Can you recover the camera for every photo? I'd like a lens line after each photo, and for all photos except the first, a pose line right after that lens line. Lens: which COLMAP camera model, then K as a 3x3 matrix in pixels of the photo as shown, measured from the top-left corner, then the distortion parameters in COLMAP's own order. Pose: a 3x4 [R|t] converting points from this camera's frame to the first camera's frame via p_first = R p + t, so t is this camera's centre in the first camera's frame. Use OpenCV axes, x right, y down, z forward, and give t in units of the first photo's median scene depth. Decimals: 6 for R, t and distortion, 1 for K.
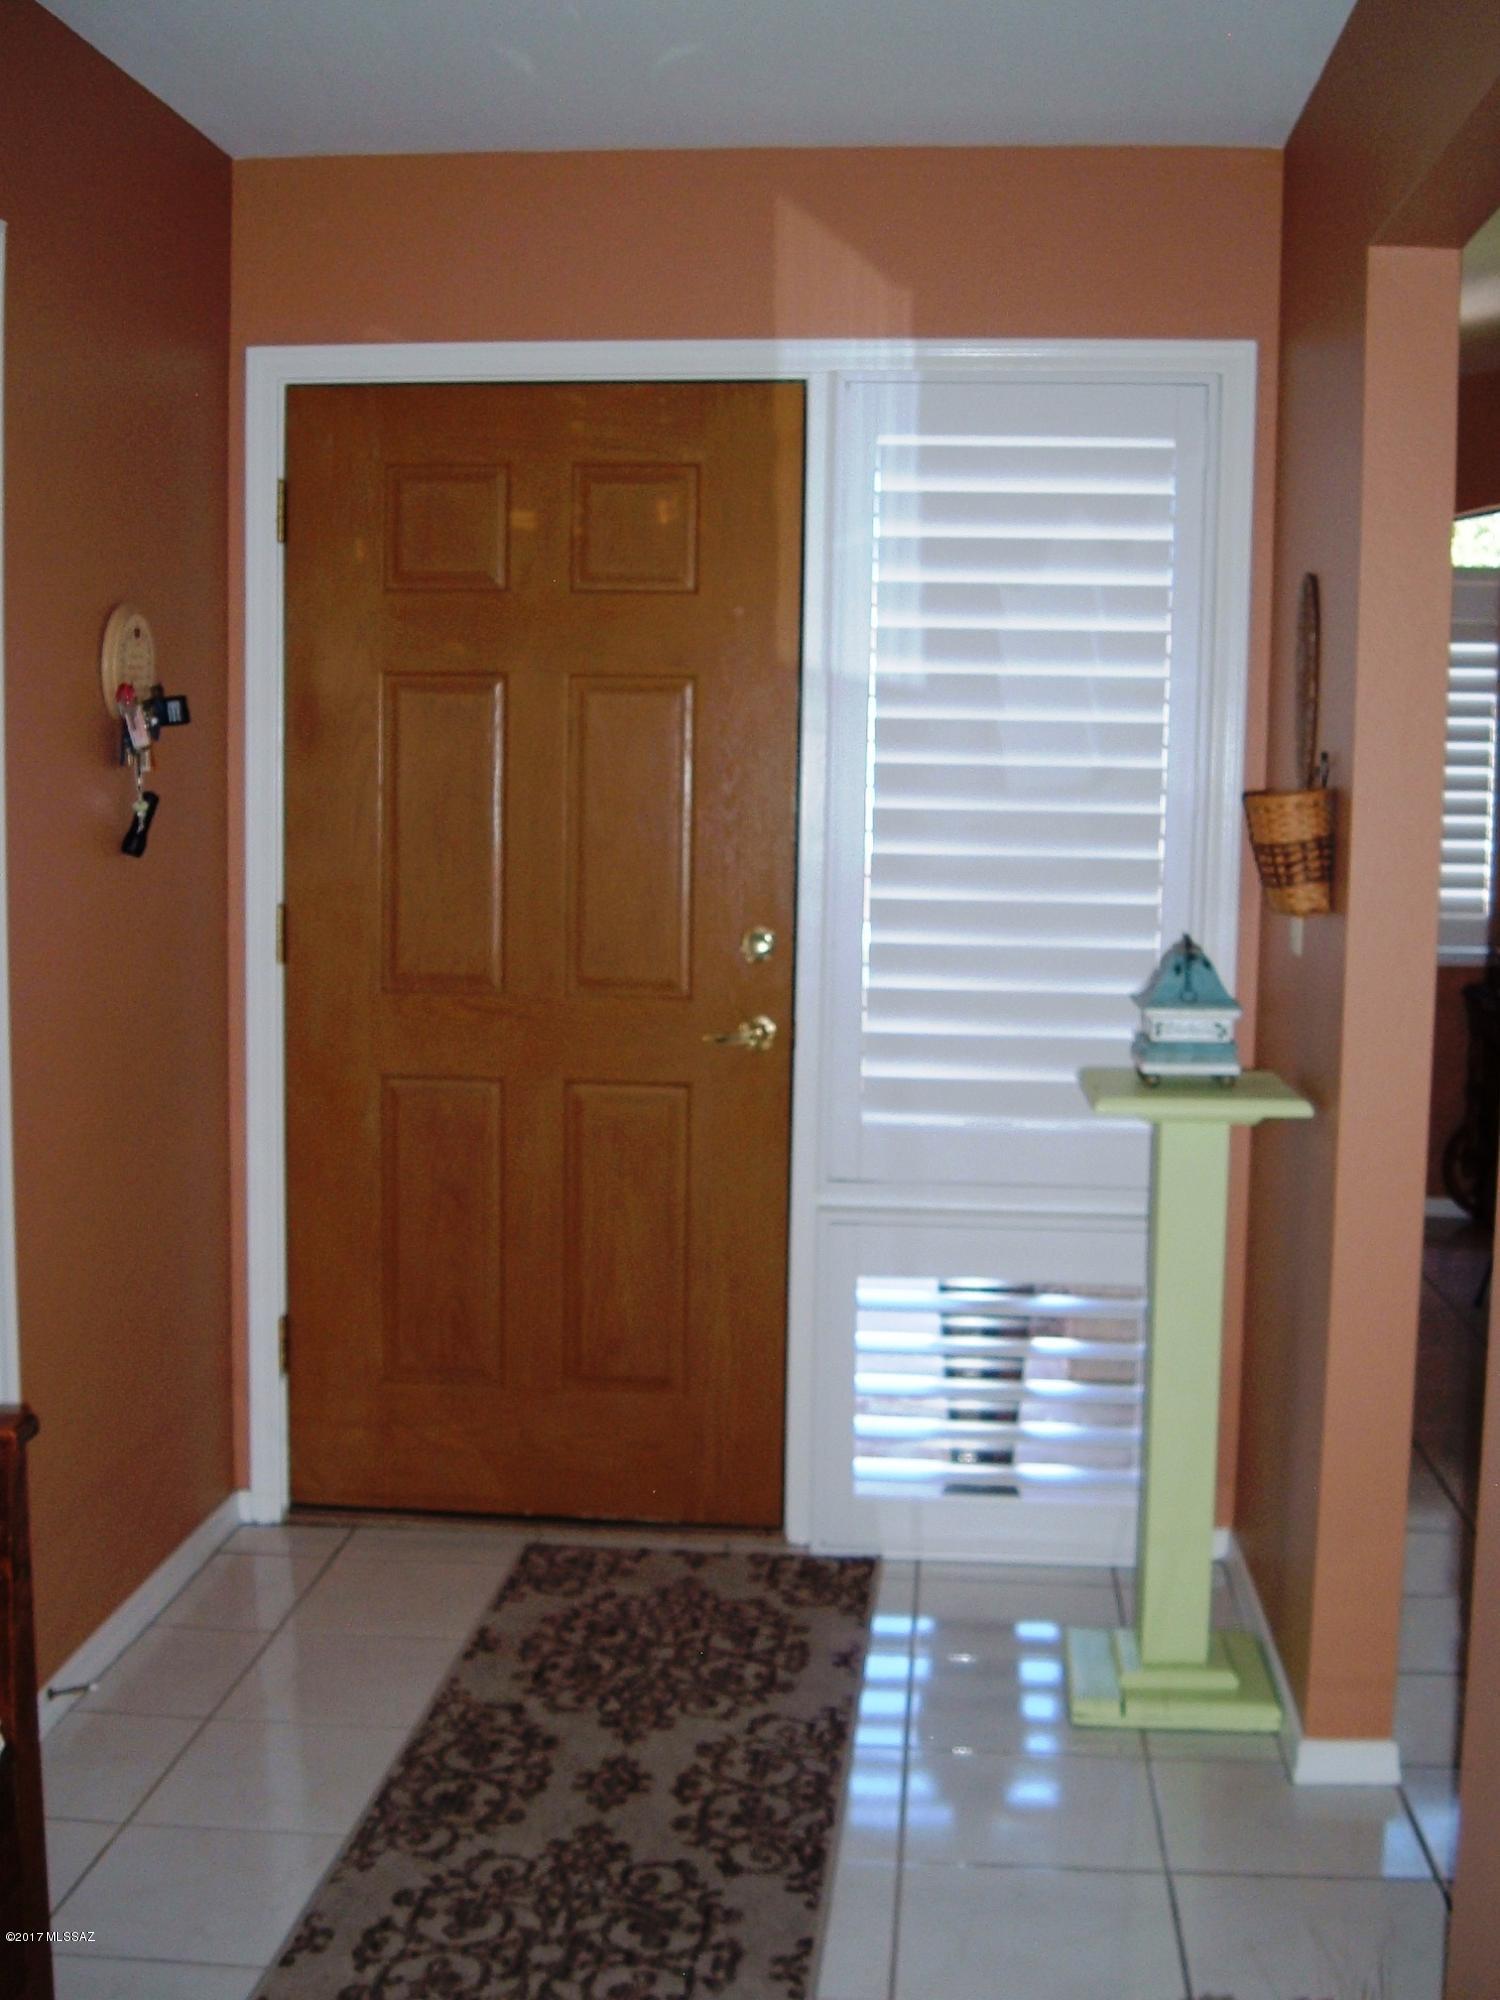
lens RADIAL K [[2312.2, 0, 756.7], [0, 2312.2, 998.5], [0, 0, 1]] dist [-0.151181, 0.000000]
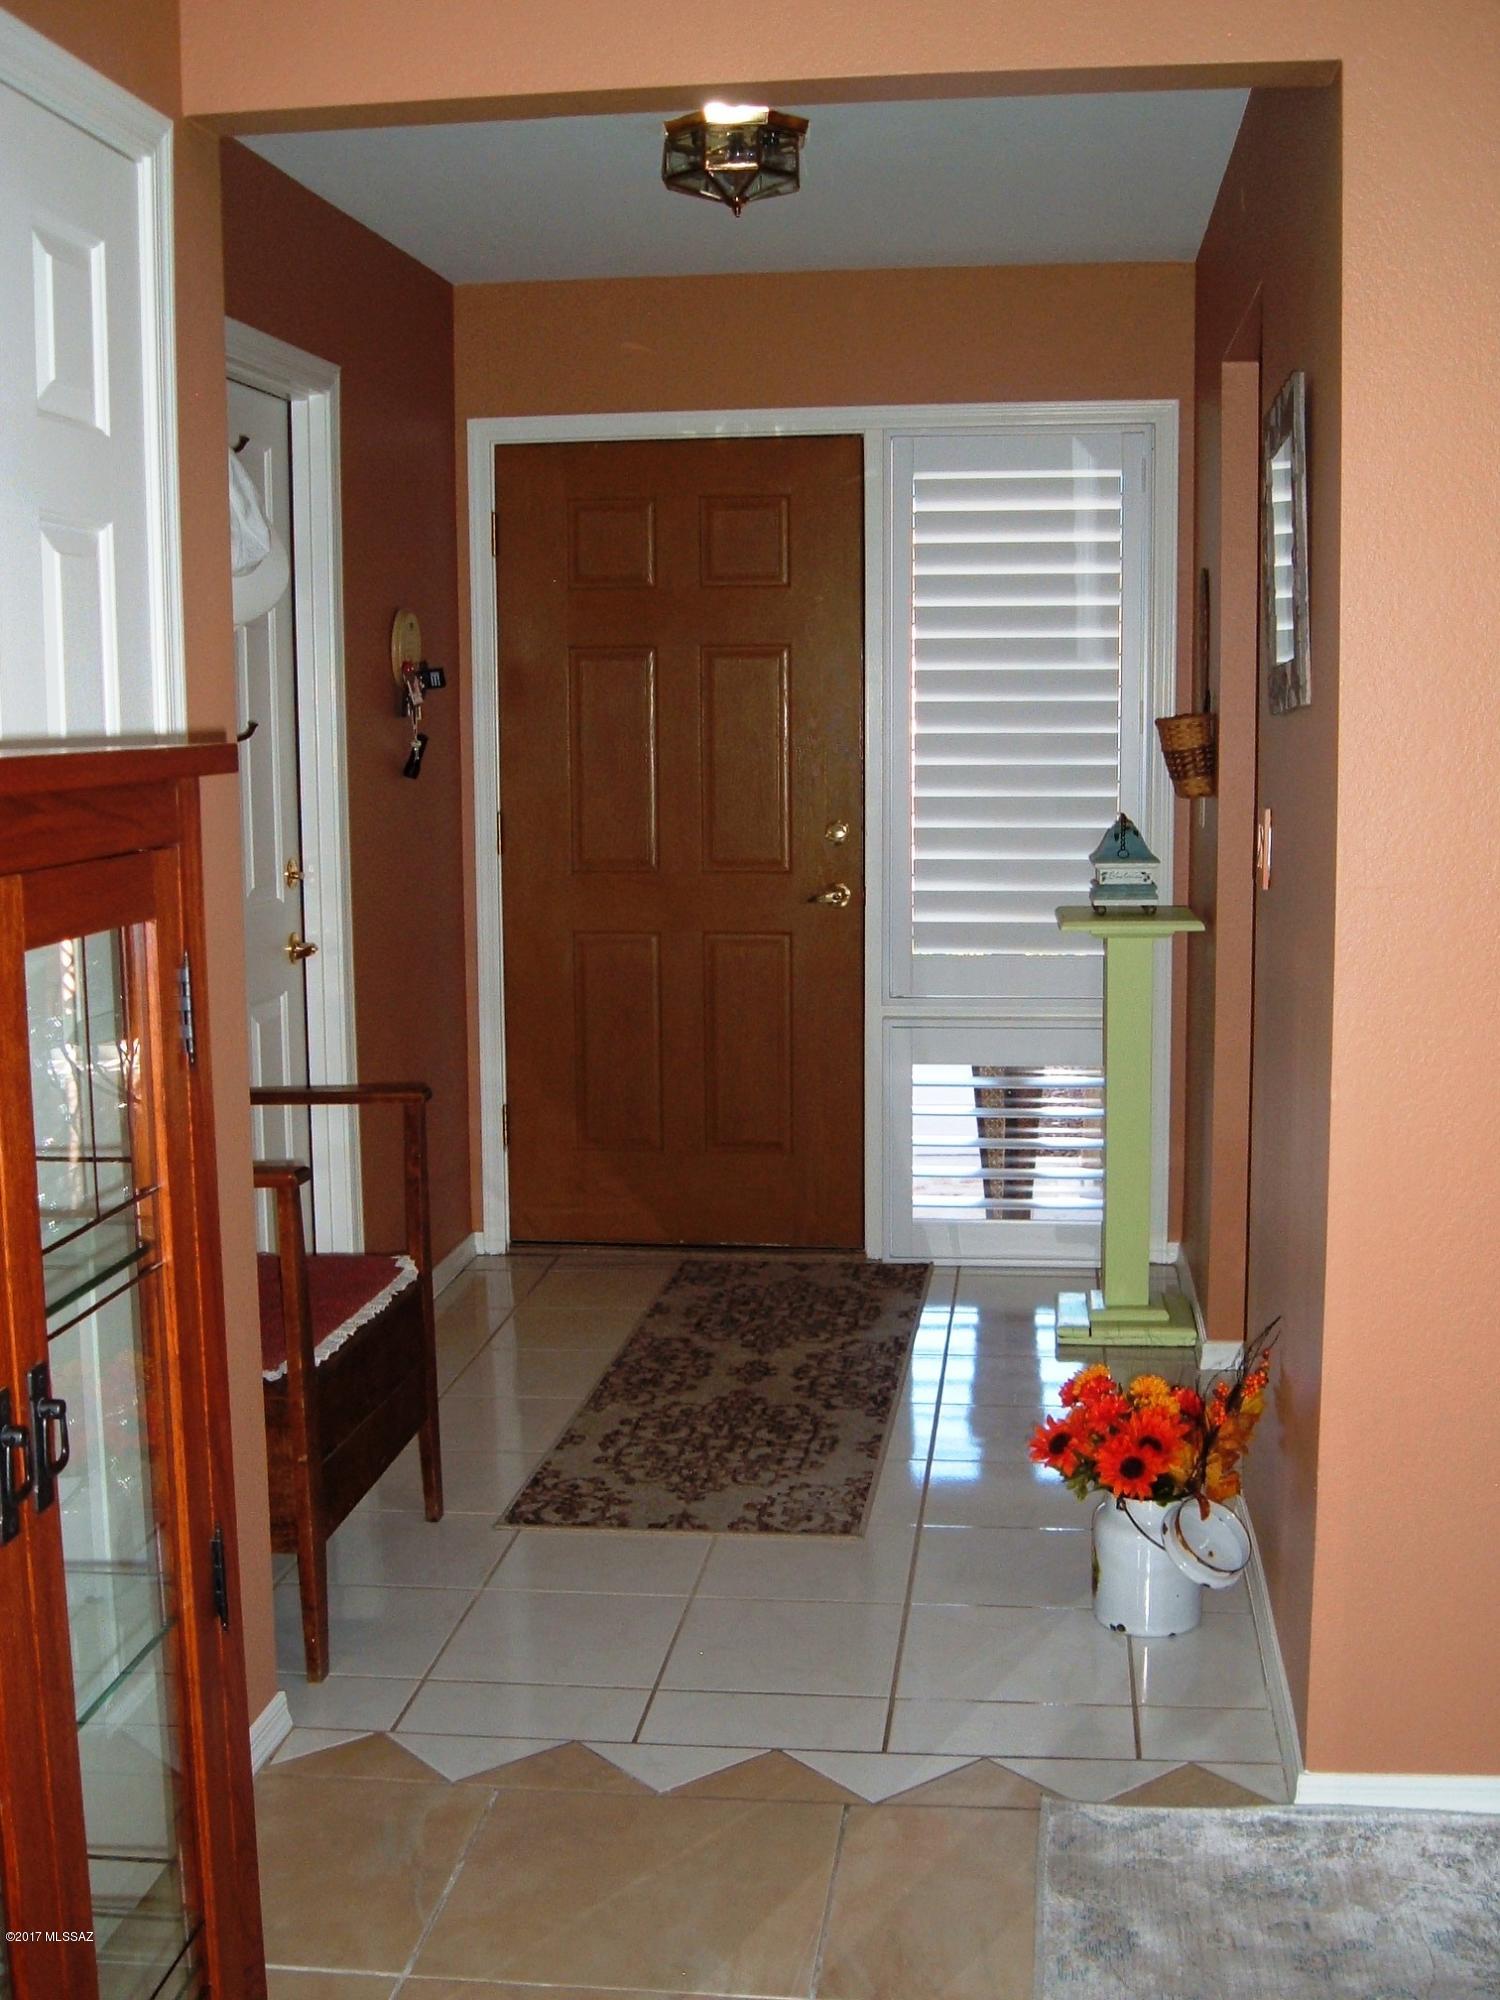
lens RADIAL K [[2312.2, 0, 749.3], [0, 2312.2, 1000.8], [0, 0, 1]] dist [-0.151181, 0.000000]
pose [[0.999039, -0.019129, -0.039443, 0.000494], [0.020245, 0.999400, 0.028105, 0.043383], [0.038882, -0.028877, 0.998826, -0.471000]]
